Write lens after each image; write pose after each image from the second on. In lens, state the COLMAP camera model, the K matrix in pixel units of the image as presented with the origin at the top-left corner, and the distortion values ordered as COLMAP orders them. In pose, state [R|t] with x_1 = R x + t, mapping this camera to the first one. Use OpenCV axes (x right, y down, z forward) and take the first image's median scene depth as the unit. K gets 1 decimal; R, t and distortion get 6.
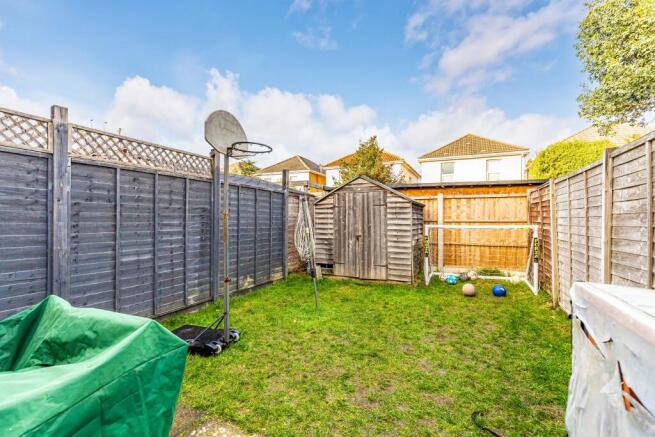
lens RADIAL K [[299.2, 0, 331.7], [0, 299.2, 216.9], [0, 0, 1]] dist [0.003355, 0.000580]
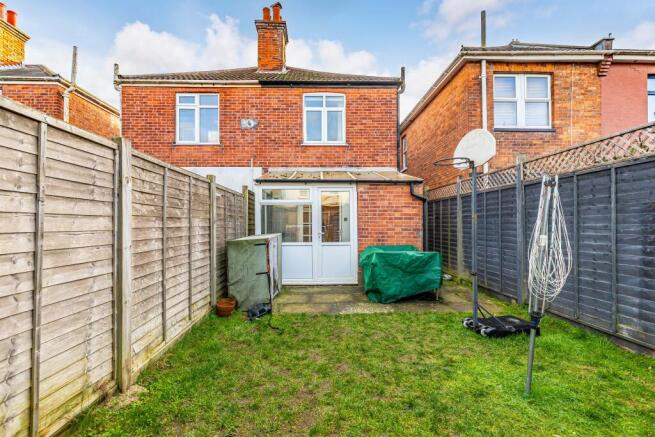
lens RADIAL K [[299.2, 0, 331.7], [0, 299.2, 216.9], [0, 0, 1]] dist [0.003355, 0.000580]
pose [[-0.893092, -0.007752, -0.449808, 0.511369], [0.009559, 0.999299, -0.036203, 0.017693], [0.449773, -0.036632, -0.892391, 1.353119]]
